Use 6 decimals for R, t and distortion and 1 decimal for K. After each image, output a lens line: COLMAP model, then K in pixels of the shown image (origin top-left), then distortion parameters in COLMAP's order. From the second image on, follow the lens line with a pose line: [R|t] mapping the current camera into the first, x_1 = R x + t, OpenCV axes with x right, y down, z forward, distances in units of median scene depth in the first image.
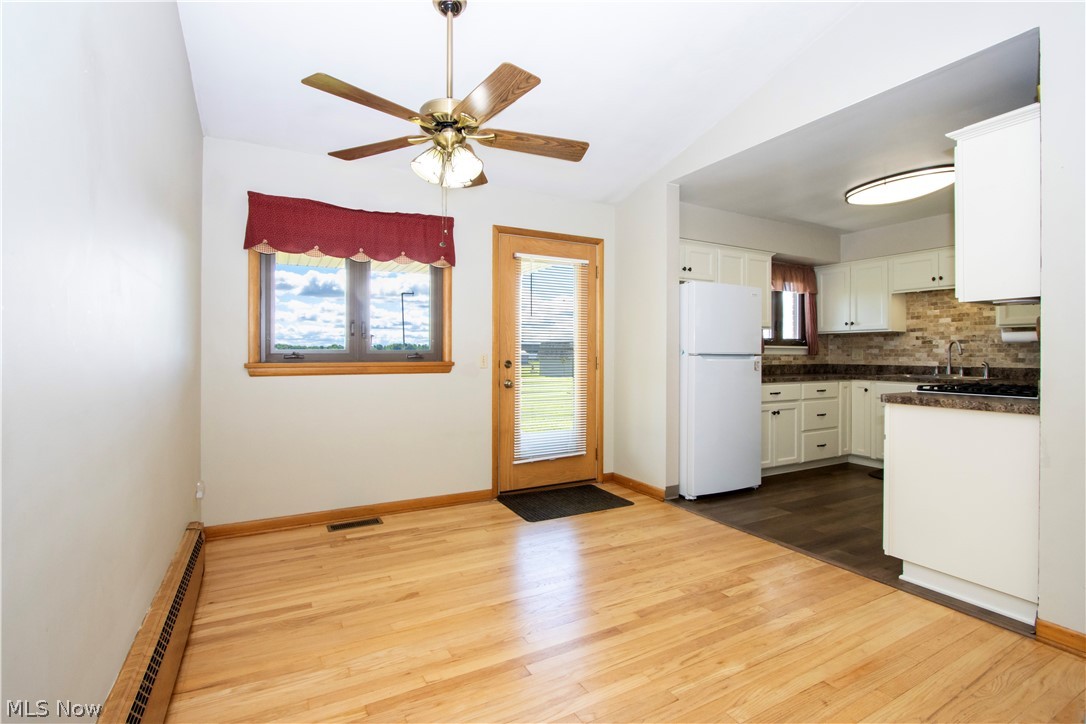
lens RADIAL K [[499.6, 0, 536.7], [0, 499.6, 351.5], [0, 0, 1]] dist [-0.017306, 0.002308]
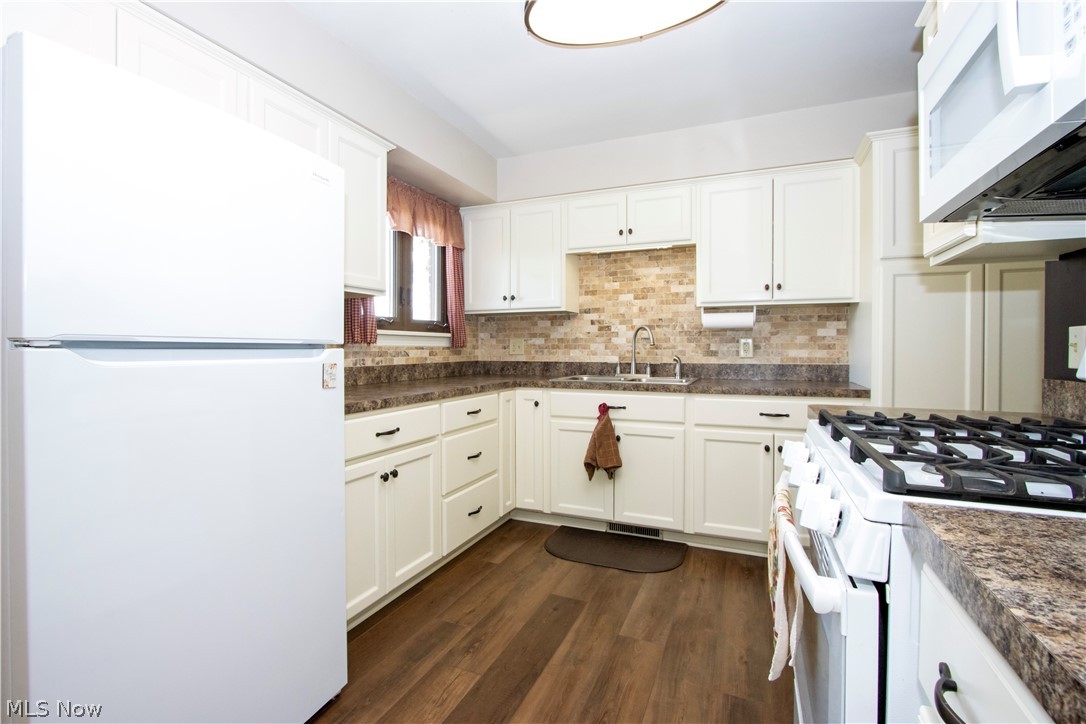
lens RADIAL K [[499.6, 0, 536.0], [0, 499.6, 352.2], [0, 0, 1]] dist [-0.017306, 0.002308]
pose [[0.782042, -0.008272, 0.623171, 0.306510], [-0.000229, 0.999908, 0.013560, 0.006067], [-0.623226, -0.010747, 0.781968, 0.570289]]
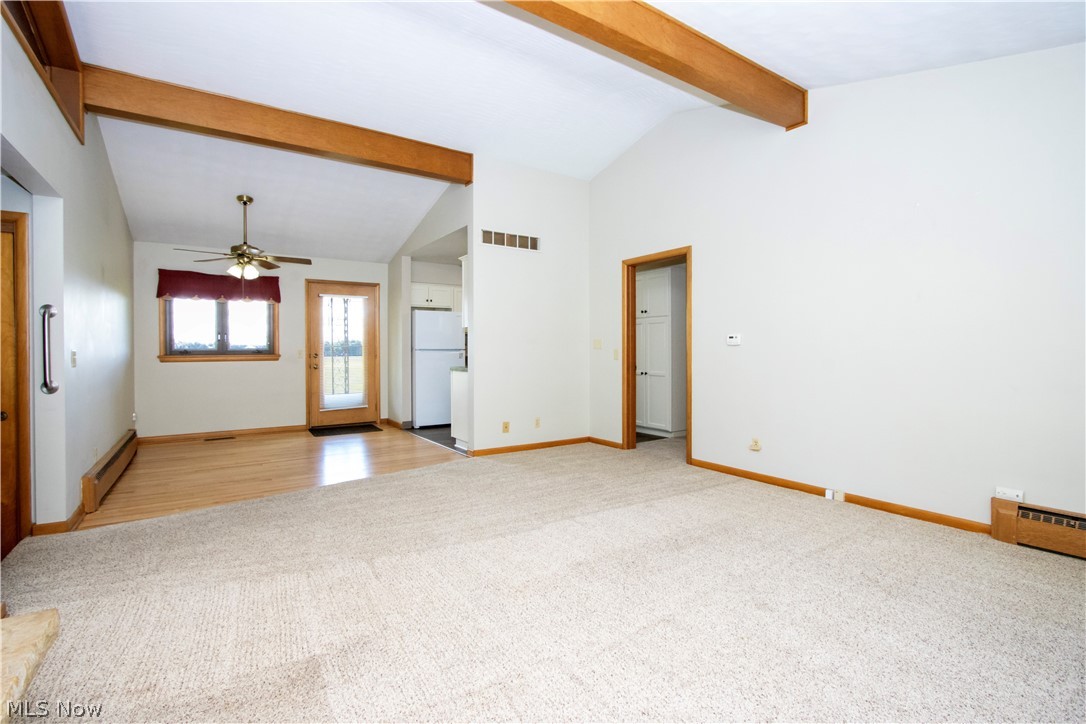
lens RADIAL K [[499.6, 0, 543.5], [0, 499.6, 352.2], [0, 0, 1]] dist [-0.017306, 0.002308]
pose [[0.995700, -0.006233, 0.092430, 0.527616], [0.005487, 0.999950, 0.008315, 0.001851], [-0.092477, -0.007772, 0.995684, -0.766431]]
